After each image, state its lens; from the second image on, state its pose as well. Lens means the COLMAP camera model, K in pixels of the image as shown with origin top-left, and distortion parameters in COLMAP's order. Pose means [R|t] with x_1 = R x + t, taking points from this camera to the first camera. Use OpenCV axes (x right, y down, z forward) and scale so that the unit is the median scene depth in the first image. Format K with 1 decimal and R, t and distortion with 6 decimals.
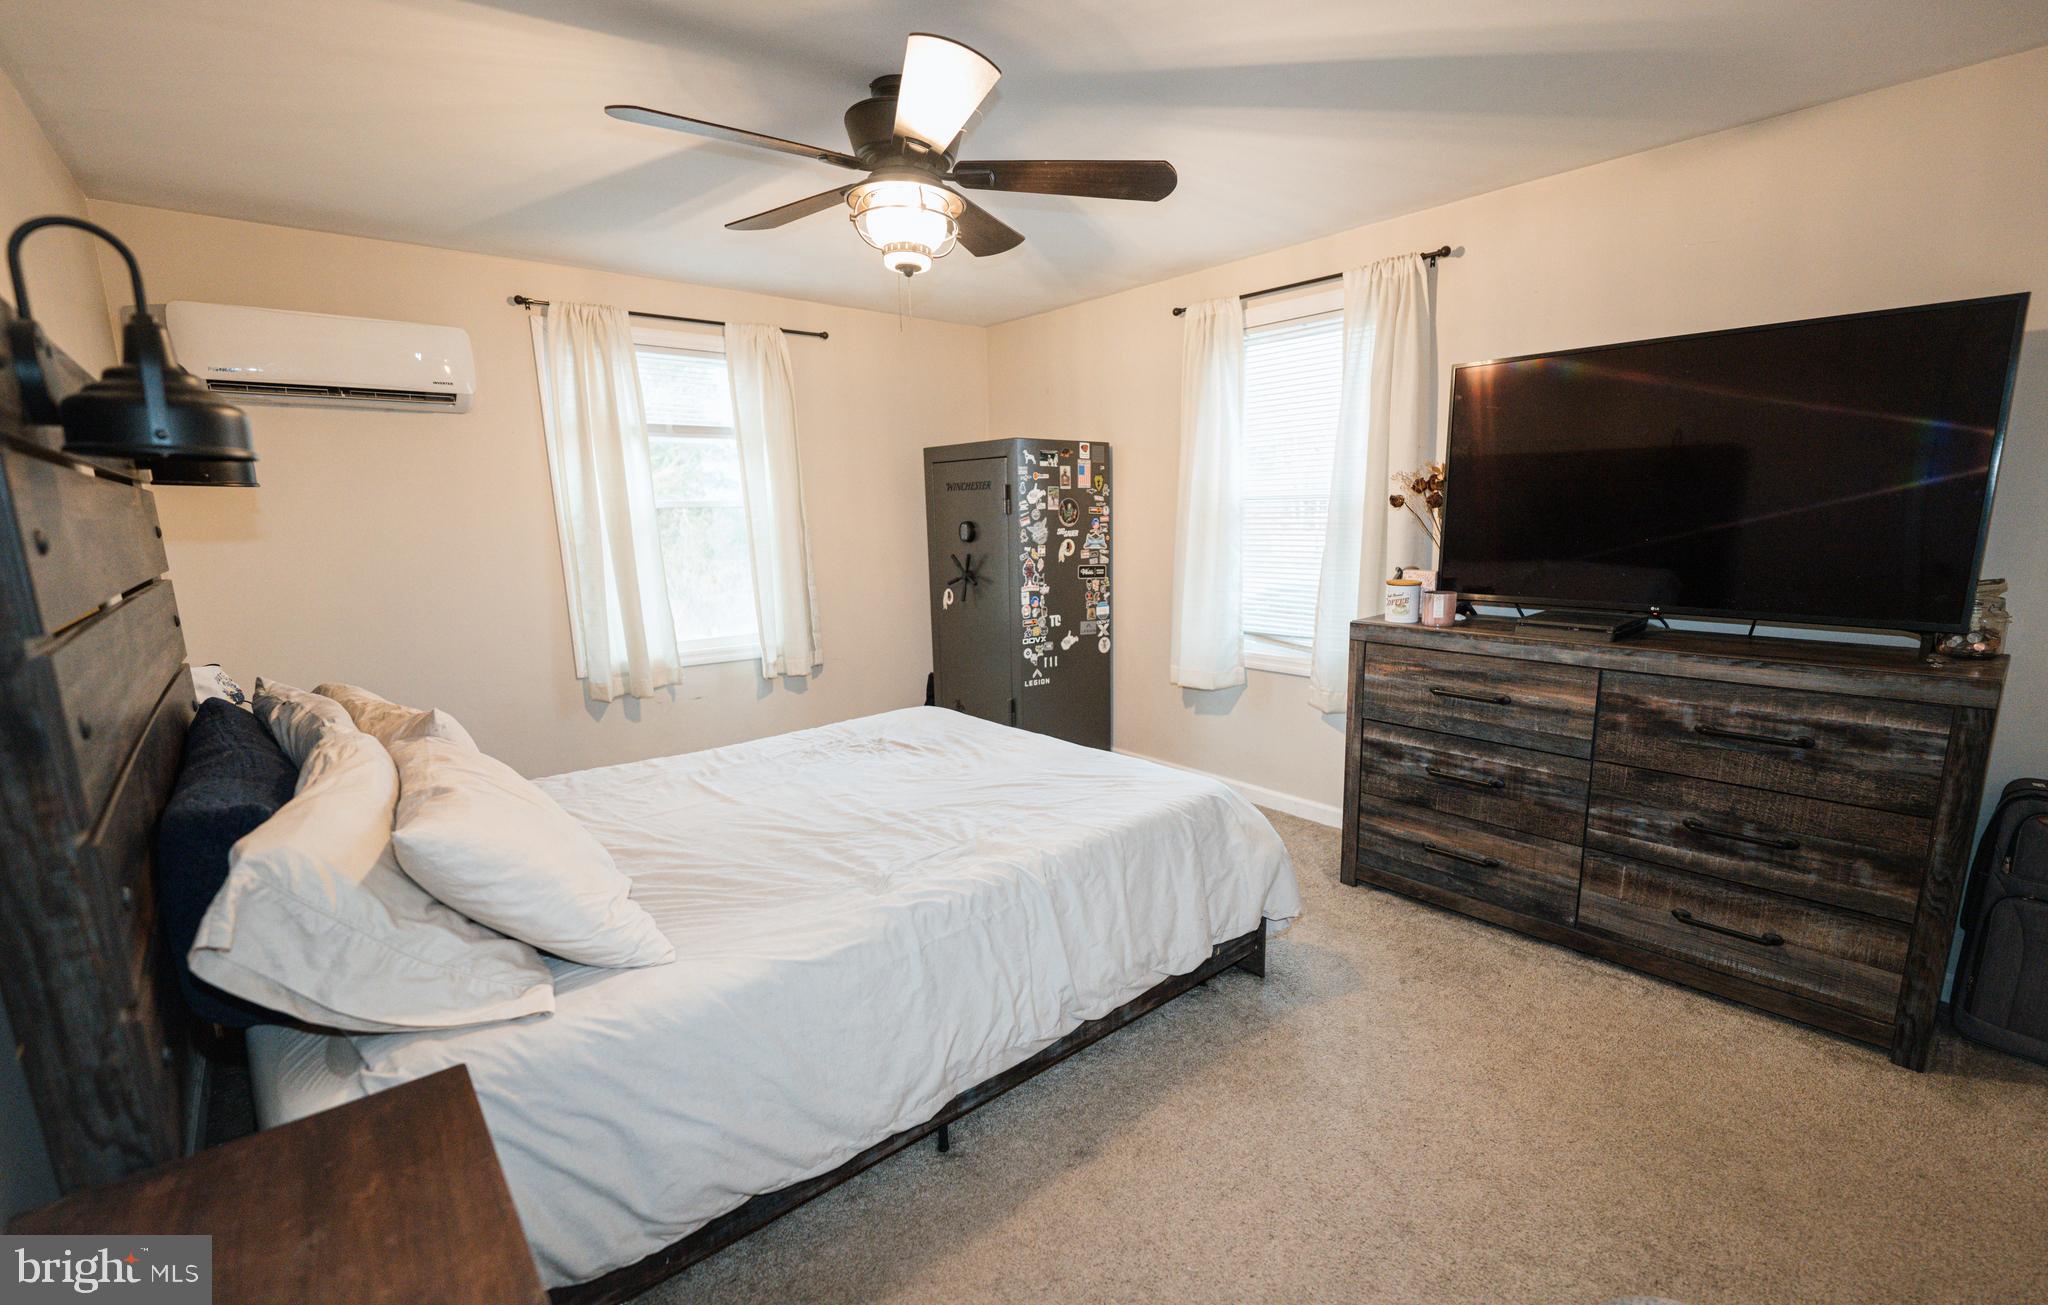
lens RADIAL K [[890.6, 0, 1027.0], [0, 890.6, 687.0], [0, 0, 1]] dist [-0.000995, -0.000204]
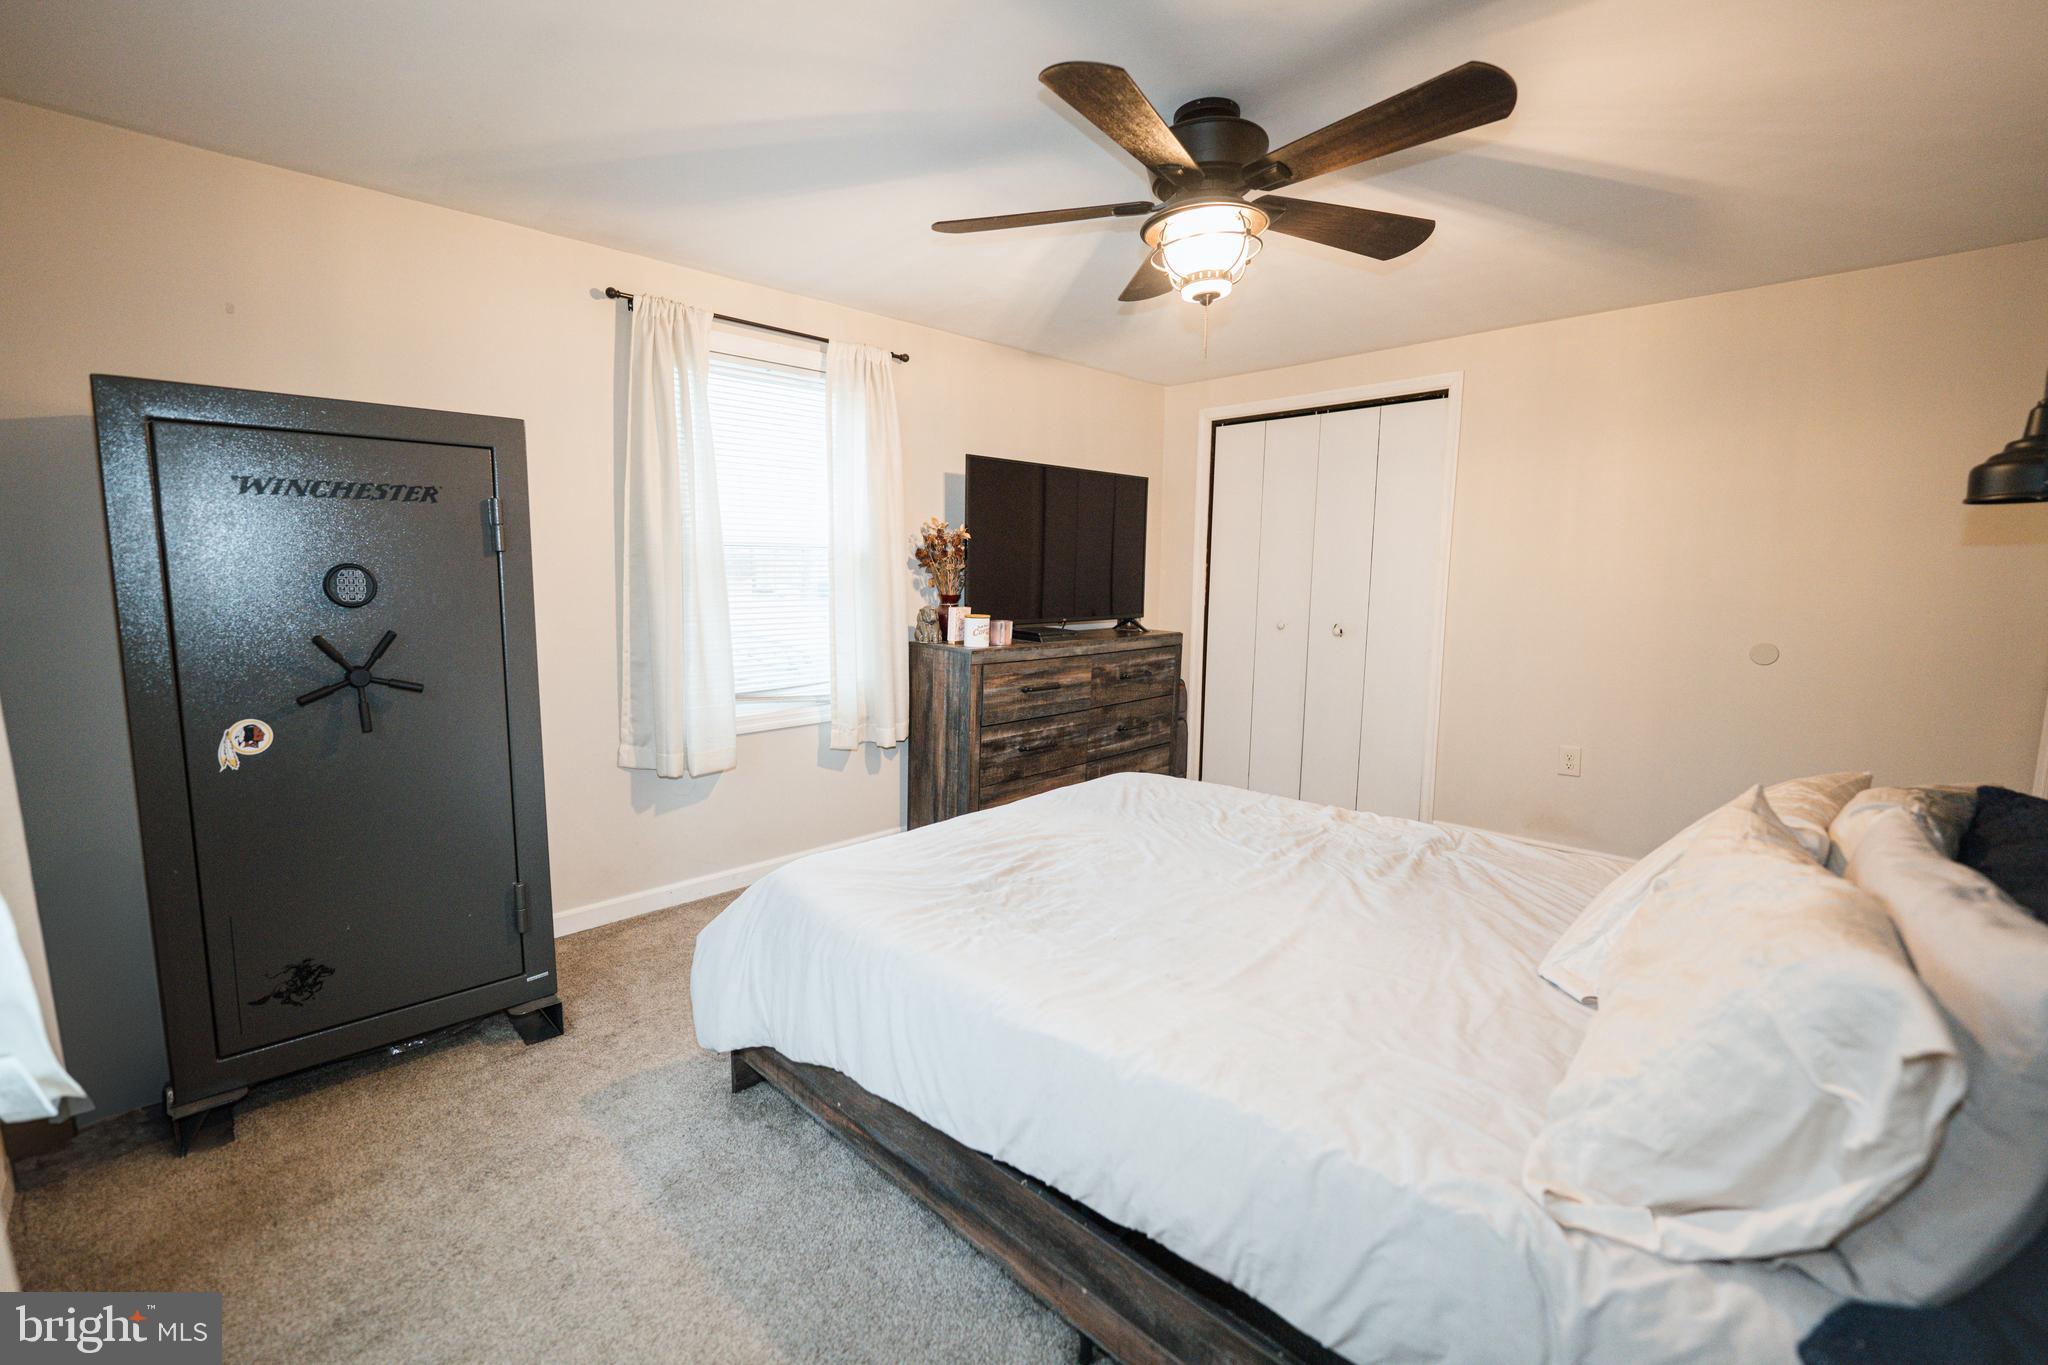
lens RADIAL K [[899.4, 0, 973.1], [0, 899.4, 678.8], [0, 0, 1]] dist [-0.000312, -0.000067]
pose [[-0.071140, -0.103775, 0.992053, -0.982646], [0.193430, 0.974258, 0.115784, -0.203165], [-0.978532, 0.200129, -0.049235, 1.223231]]
